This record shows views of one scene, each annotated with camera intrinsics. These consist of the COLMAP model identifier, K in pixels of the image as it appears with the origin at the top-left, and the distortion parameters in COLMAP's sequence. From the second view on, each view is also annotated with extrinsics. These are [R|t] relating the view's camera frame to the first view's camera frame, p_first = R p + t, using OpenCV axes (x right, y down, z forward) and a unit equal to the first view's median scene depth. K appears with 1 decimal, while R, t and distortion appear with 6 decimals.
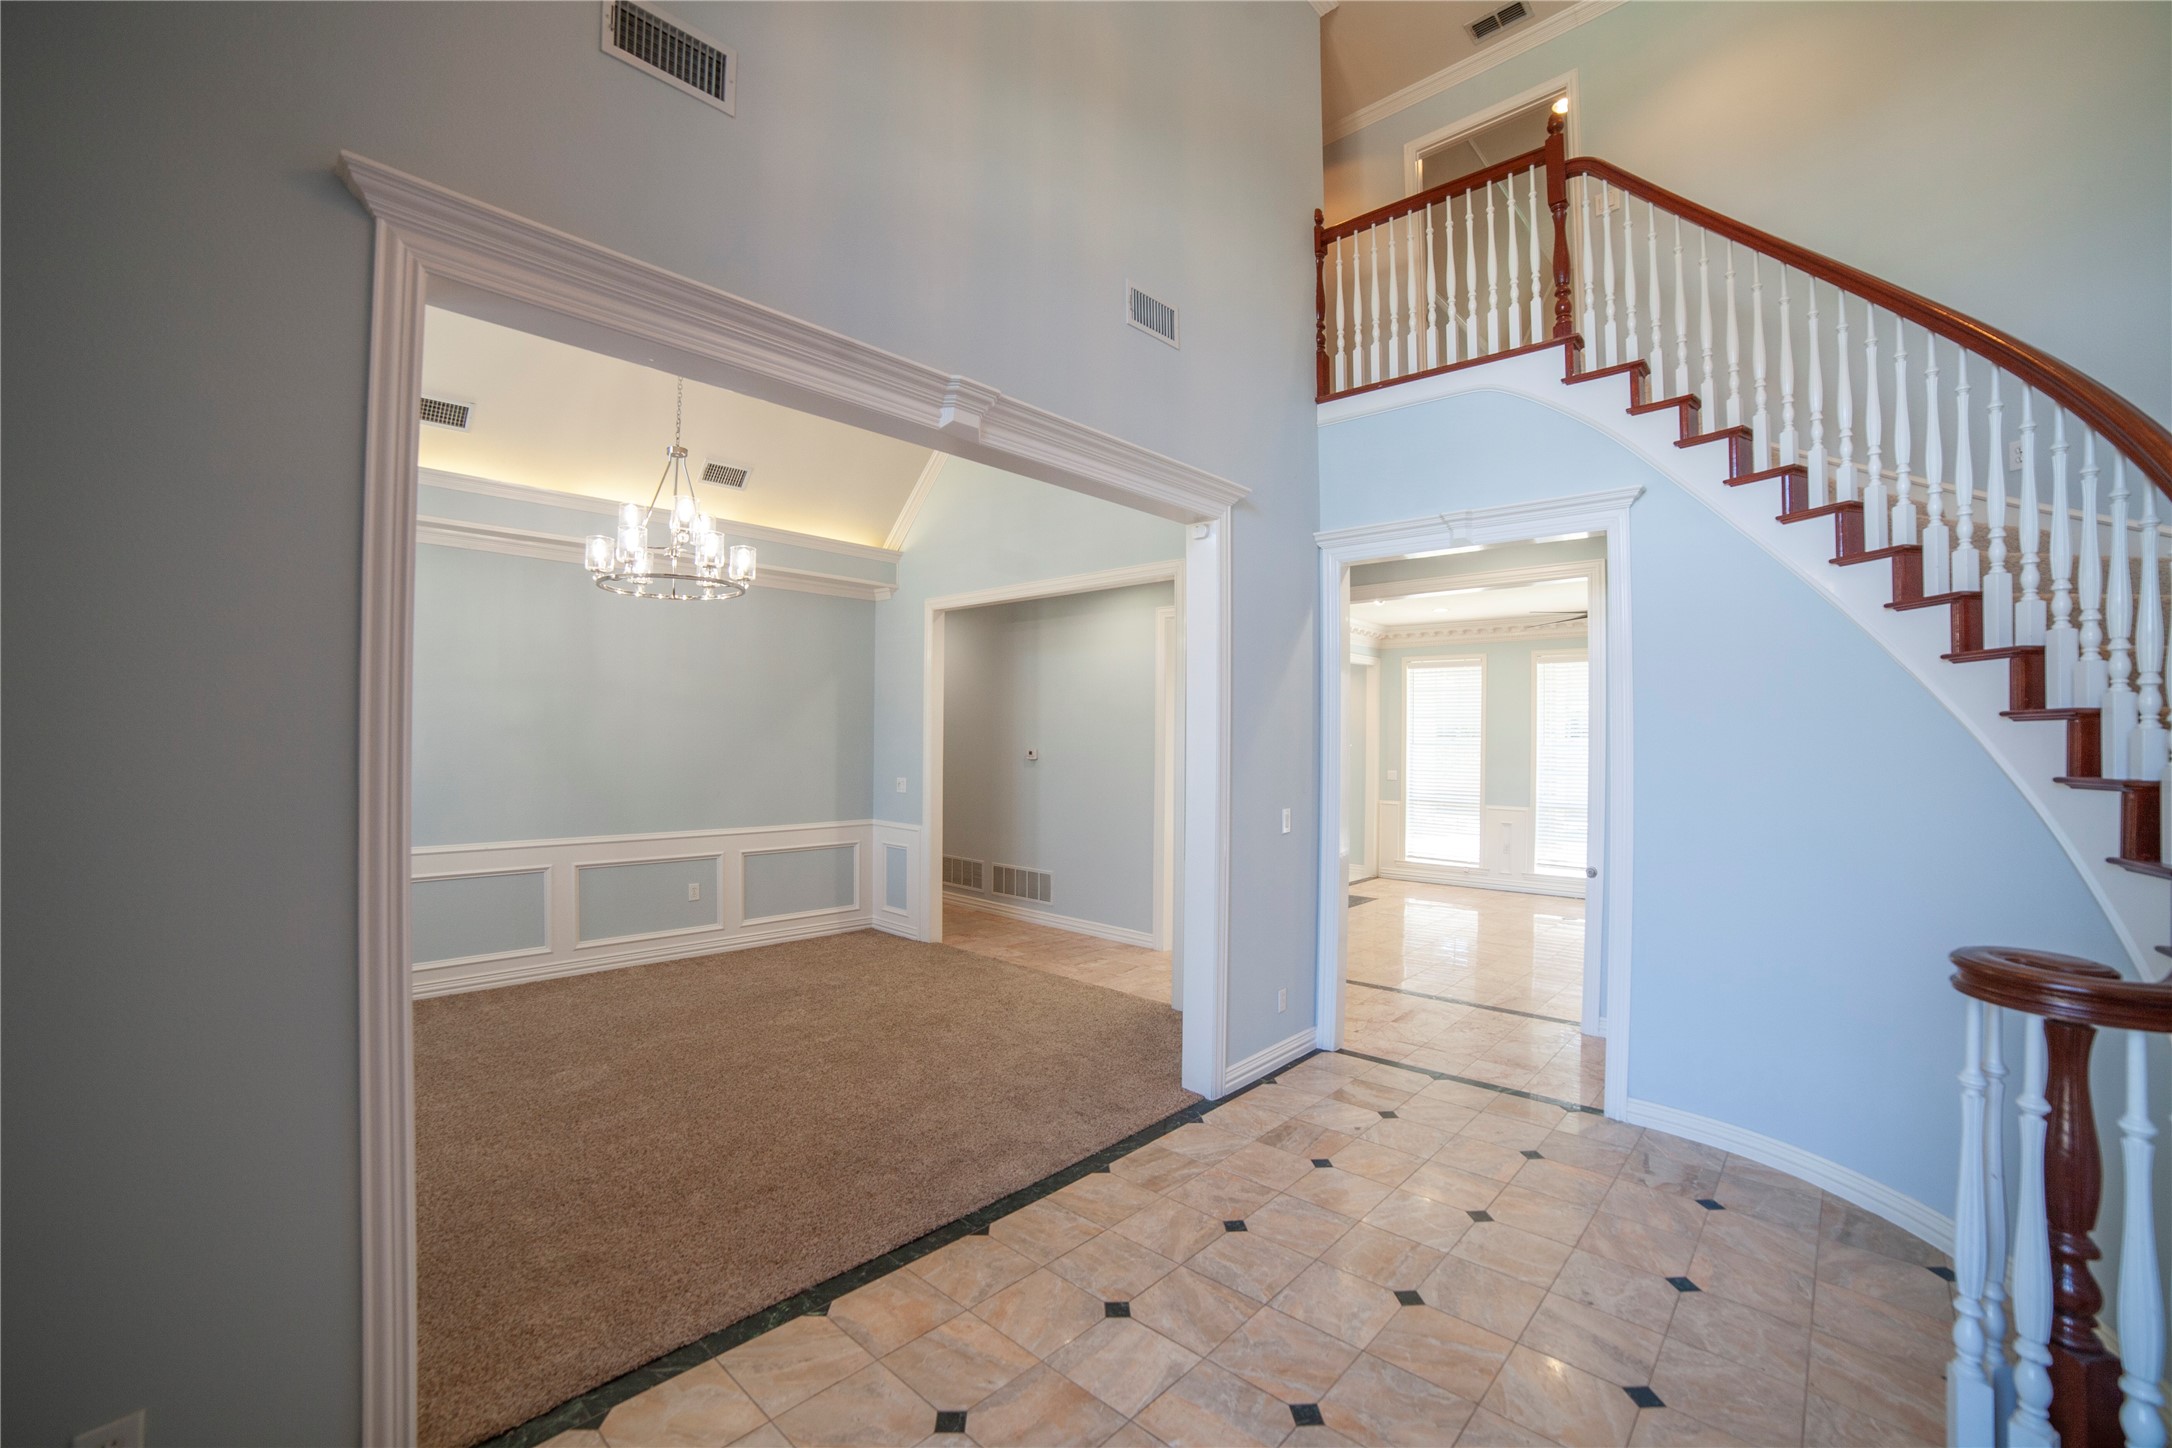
lens RADIAL K [[896.2, 0, 1089.5], [0, 896.2, 735.5], [0, 0, 1]] dist [-0.067572, 0.031348]
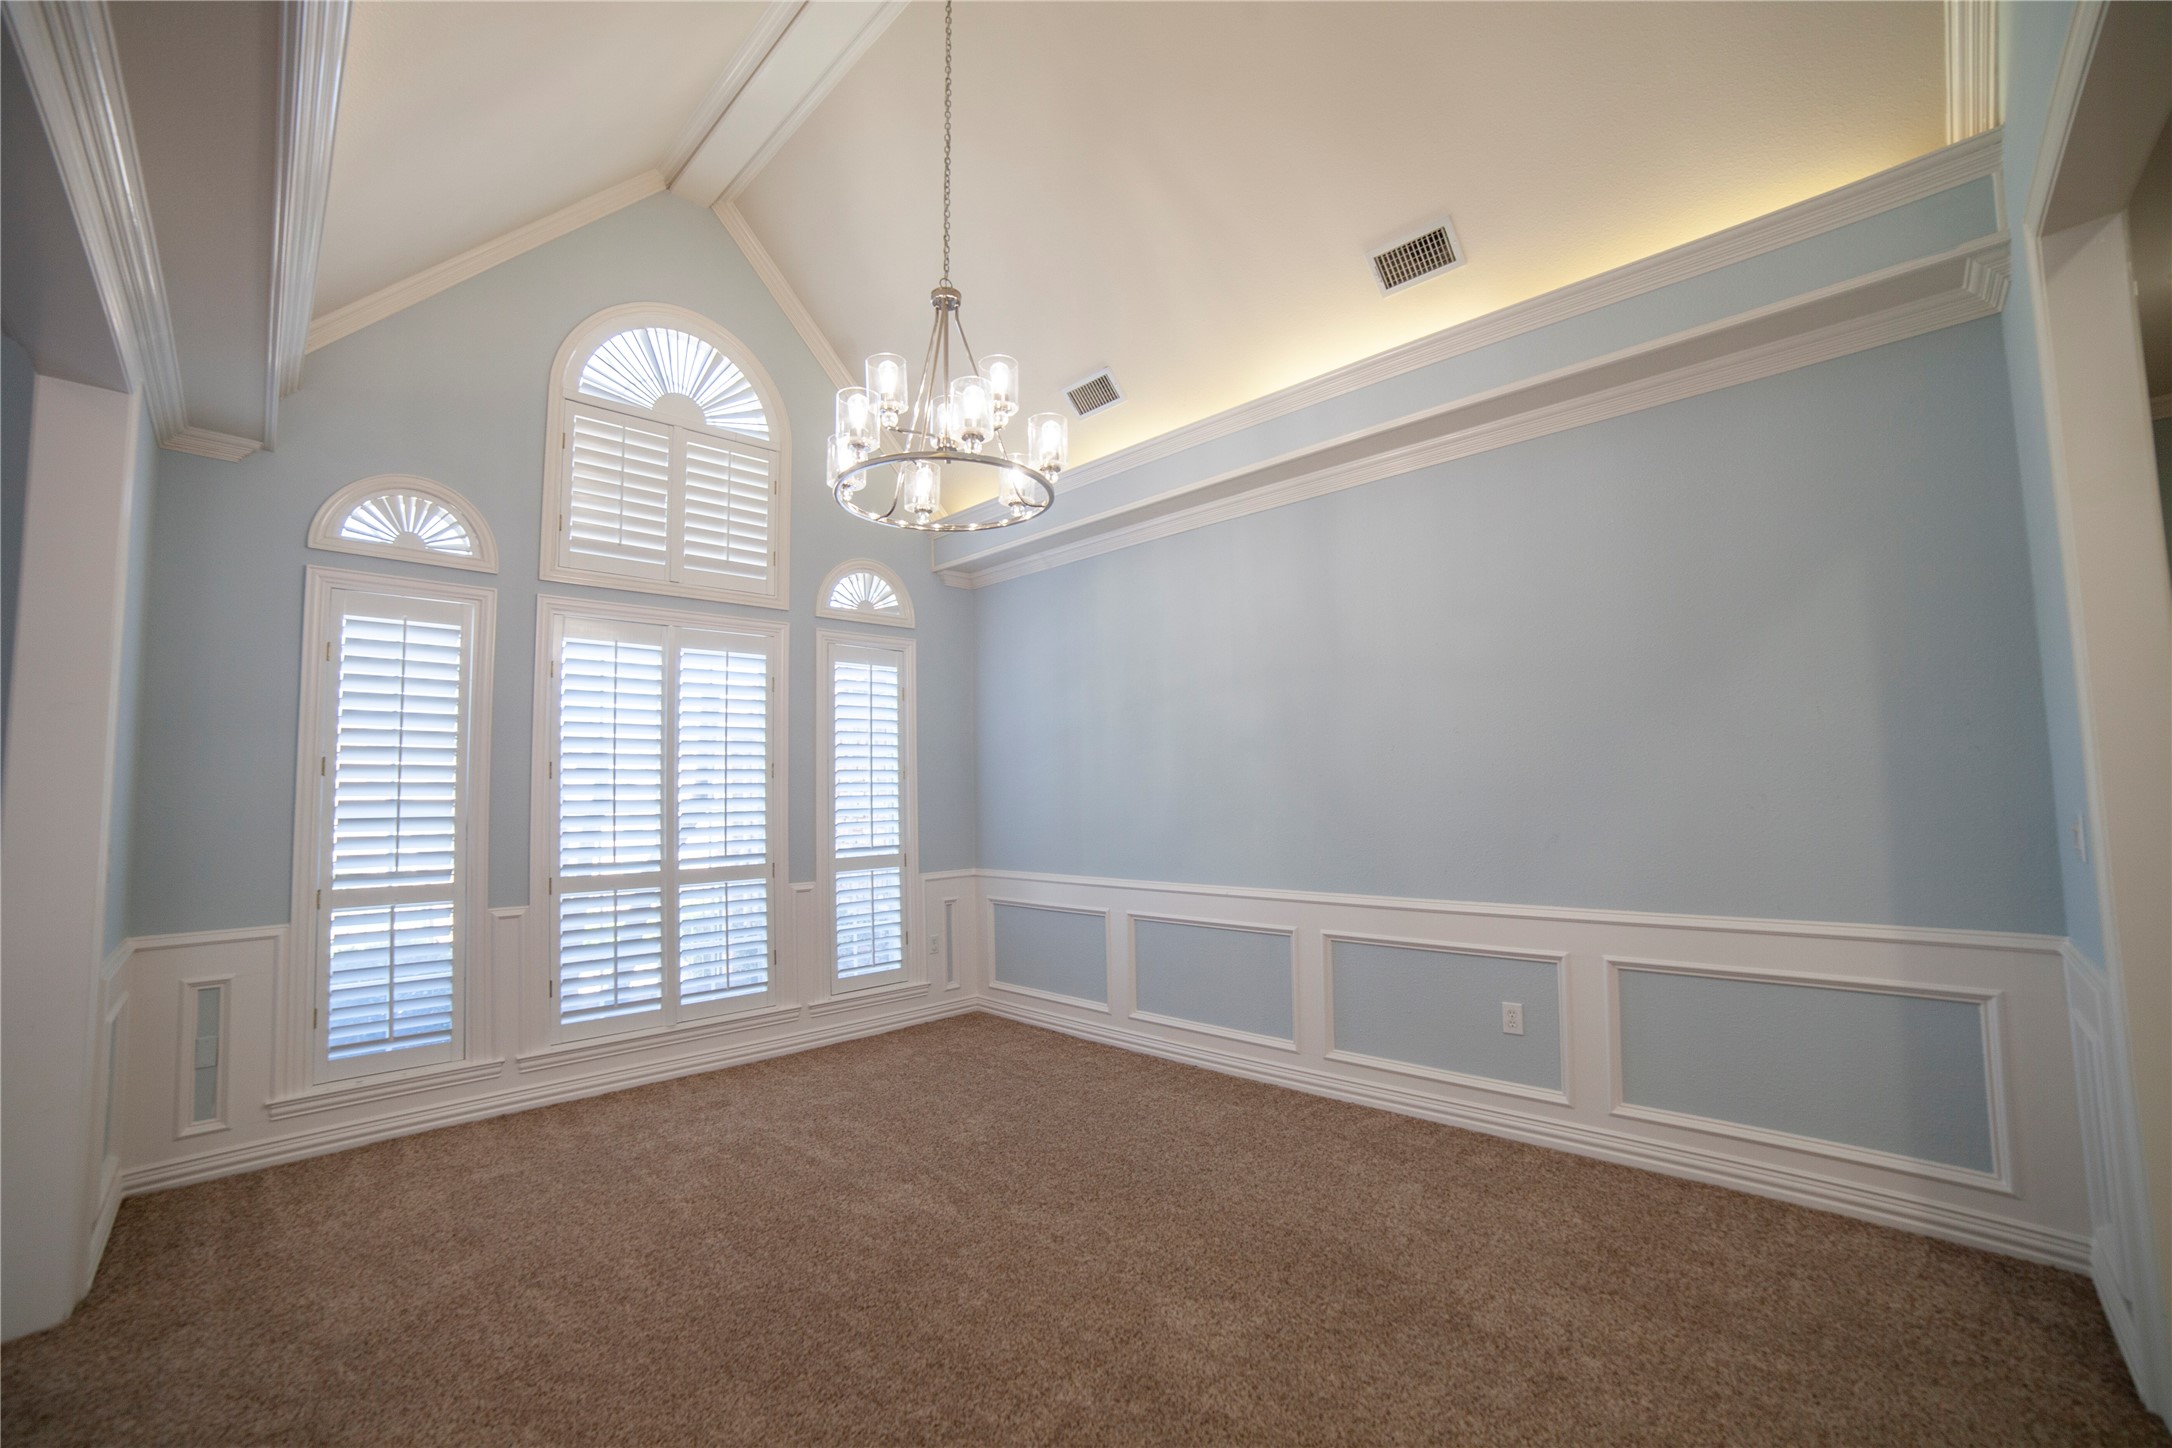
lens RADIAL K [[896.2, 0, 1089.5], [0, 896.2, 735.5], [0, 0, 1]] dist [-0.067572, 0.031348]
pose [[-0.036921, -0.083126, -0.995855, 0.117280], [0.027467, 0.996073, -0.084163, 0.043559], [0.998941, -0.030461, -0.034493, 0.783030]]
